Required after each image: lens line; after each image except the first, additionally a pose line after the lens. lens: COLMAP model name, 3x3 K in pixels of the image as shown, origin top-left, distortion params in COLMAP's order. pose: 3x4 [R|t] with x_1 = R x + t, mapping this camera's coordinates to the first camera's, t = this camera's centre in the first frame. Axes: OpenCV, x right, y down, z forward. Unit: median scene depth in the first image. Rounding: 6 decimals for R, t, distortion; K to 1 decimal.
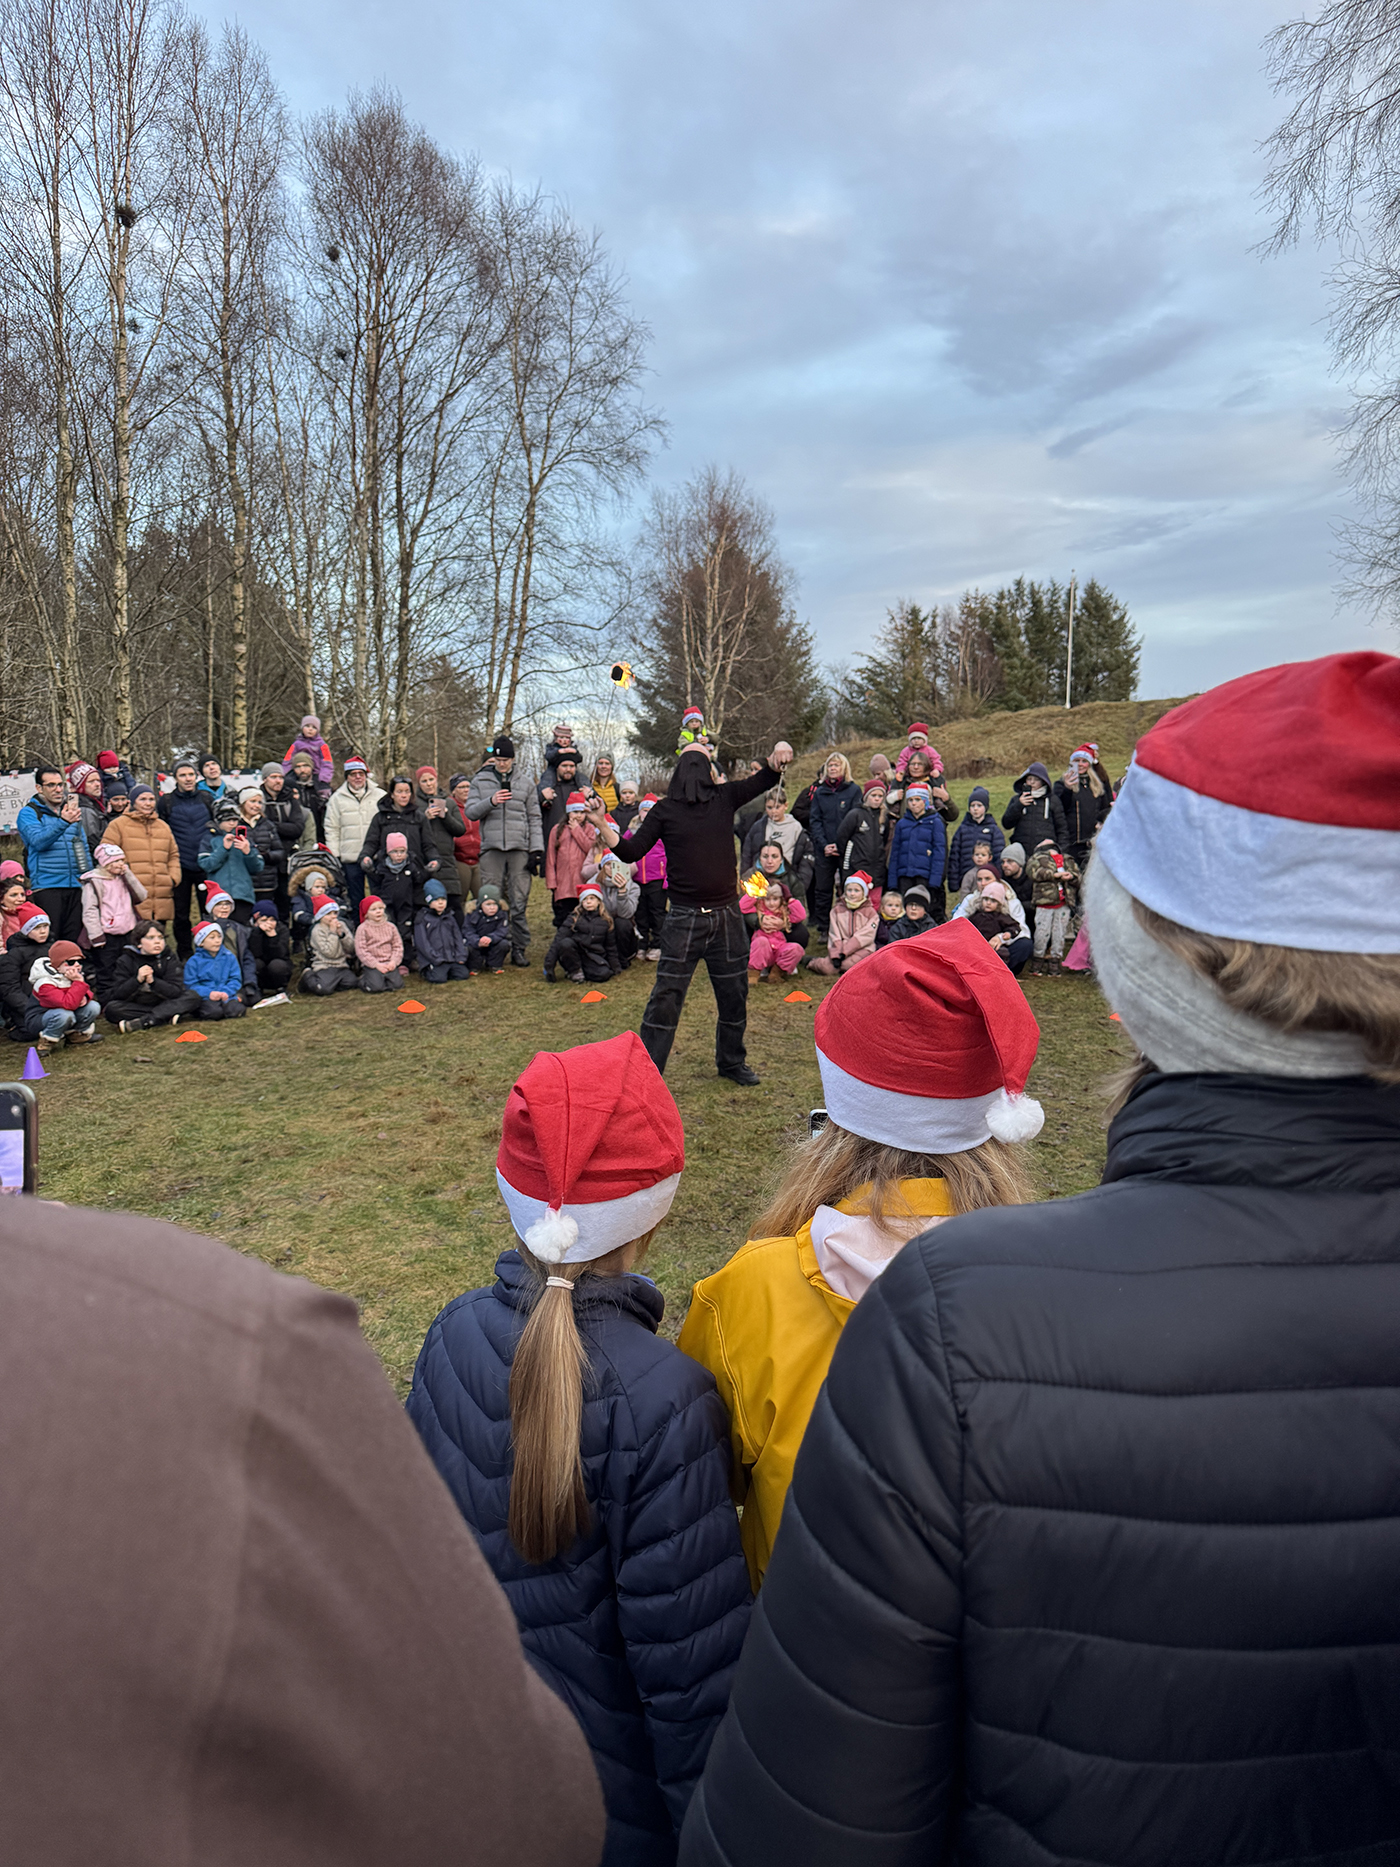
lens RADIAL K [[1315.9, 0, 699.7], [0, 1315.9, 934.5], [0, 0, 1]] dist [0.076754, -0.069285]
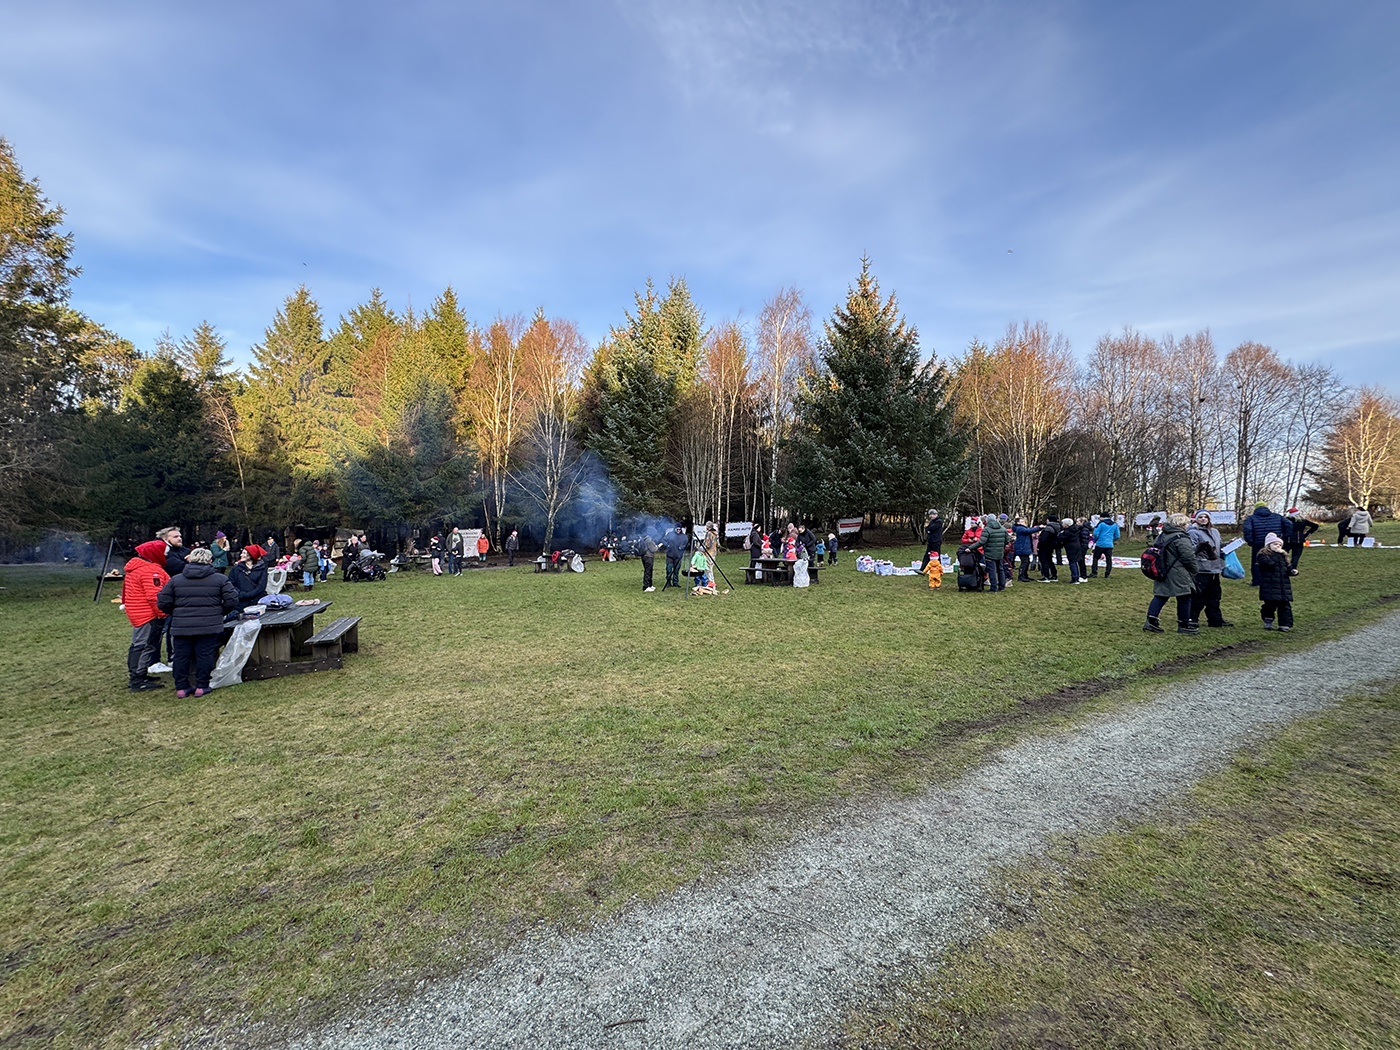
lens RADIAL K [[559.5, 0, 700.4], [0, 559.5, 526.7], [0, 0, 1]] dist [-0.001272, 0.000268]
pose [[0.667492, 0.008164, -0.744572, -0.021976], [-0.084344, 0.994333, -0.064711, 0.037343], [0.739825, 0.105994, 0.664398, -0.296983]]
